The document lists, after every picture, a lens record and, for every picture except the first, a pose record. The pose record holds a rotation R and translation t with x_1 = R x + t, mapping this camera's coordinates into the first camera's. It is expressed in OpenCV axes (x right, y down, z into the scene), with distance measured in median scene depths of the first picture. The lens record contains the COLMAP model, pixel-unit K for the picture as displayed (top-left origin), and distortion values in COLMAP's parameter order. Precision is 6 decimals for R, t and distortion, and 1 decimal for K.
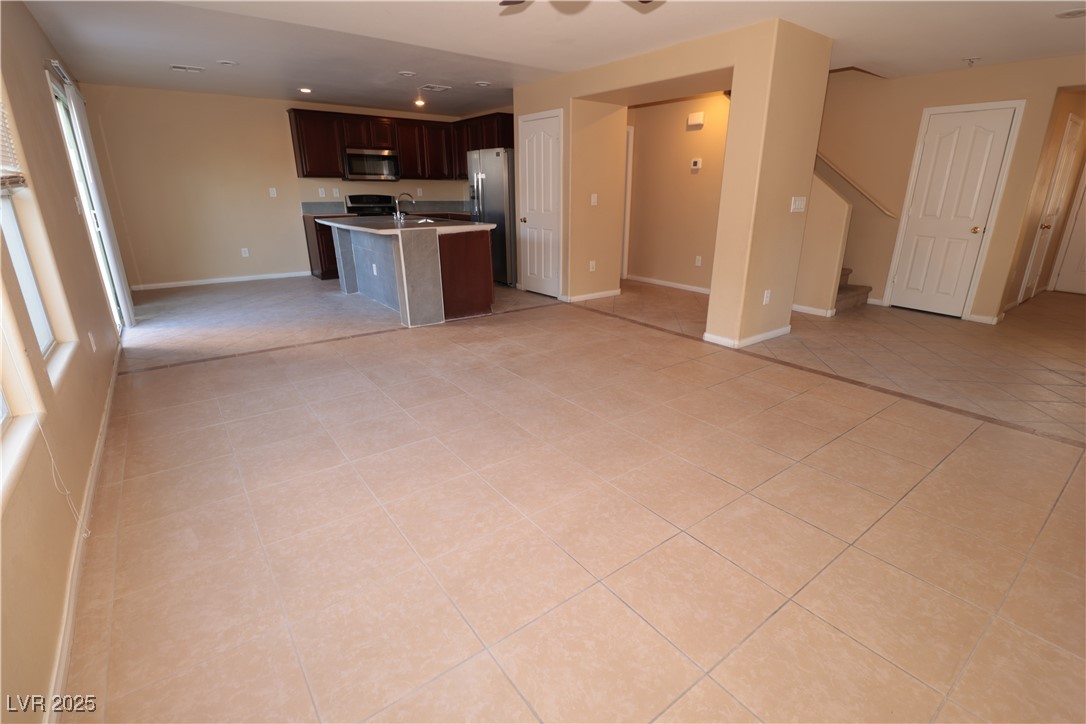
lens RADIAL K [[512.8, 0, 565.9], [0, 512.8, 363.0], [0, 0, 1]] dist [-0.000502, -0.000880]
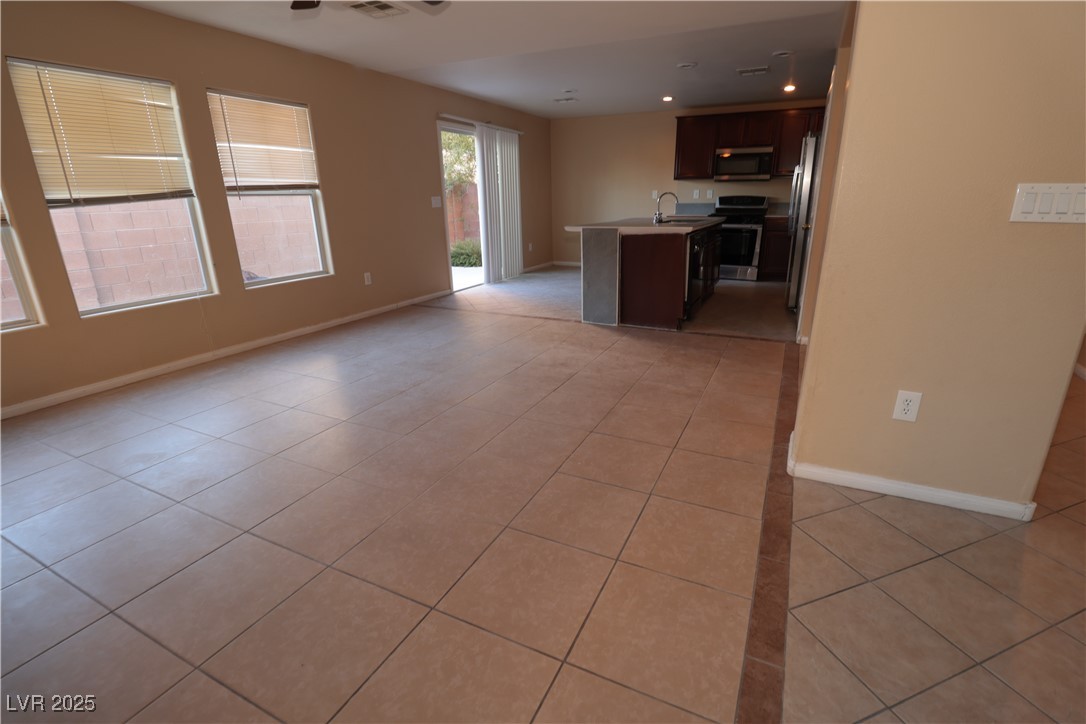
lens RADIAL K [[512.8, 0, 541.2], [0, 512.8, 356.6], [0, 0, 1]] dist [-0.000502, -0.000880]
pose [[0.432277, 0.259762, -0.863516, 0.562332], [-0.278742, 0.949203, 0.145999, -0.129842], [0.857578, 0.177586, 0.482725, 0.443057]]
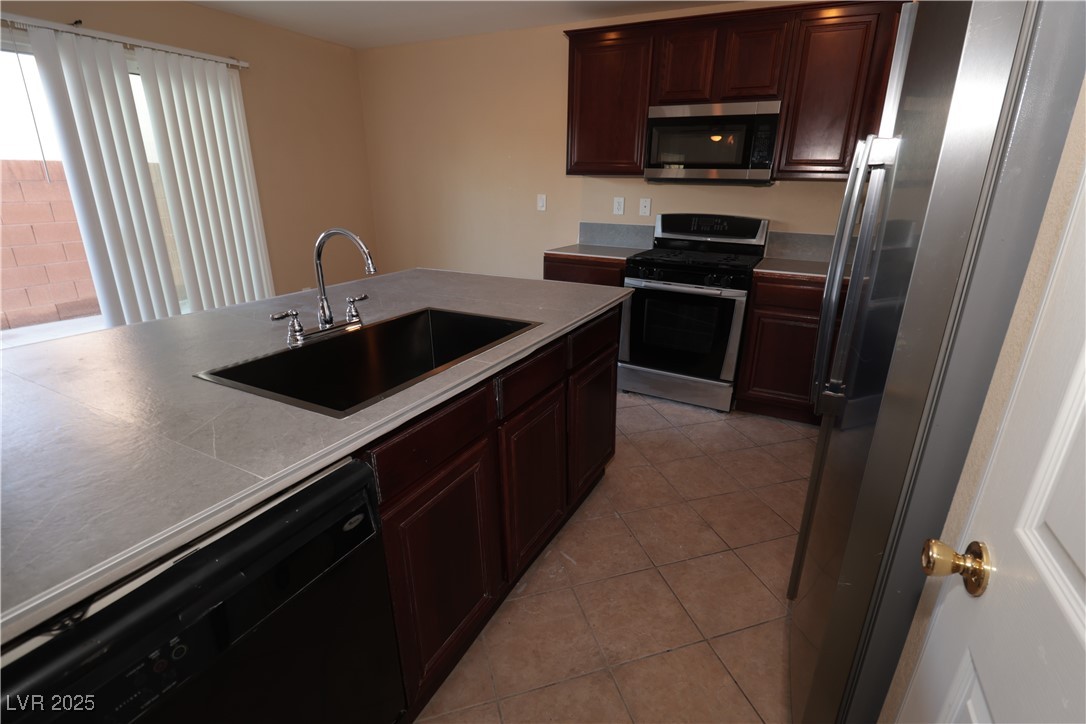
lens RADIAL K [[512.8, 0, 547.9], [0, 512.8, 359.5], [0, 0, 1]] dist [-0.000502, -0.000880]
pose [[0.414579, 0.299351, -0.859368, -0.052031], [-0.306918, 0.935012, 0.177636, -0.398115], [0.856695, 0.190112, 0.479512, 1.118753]]
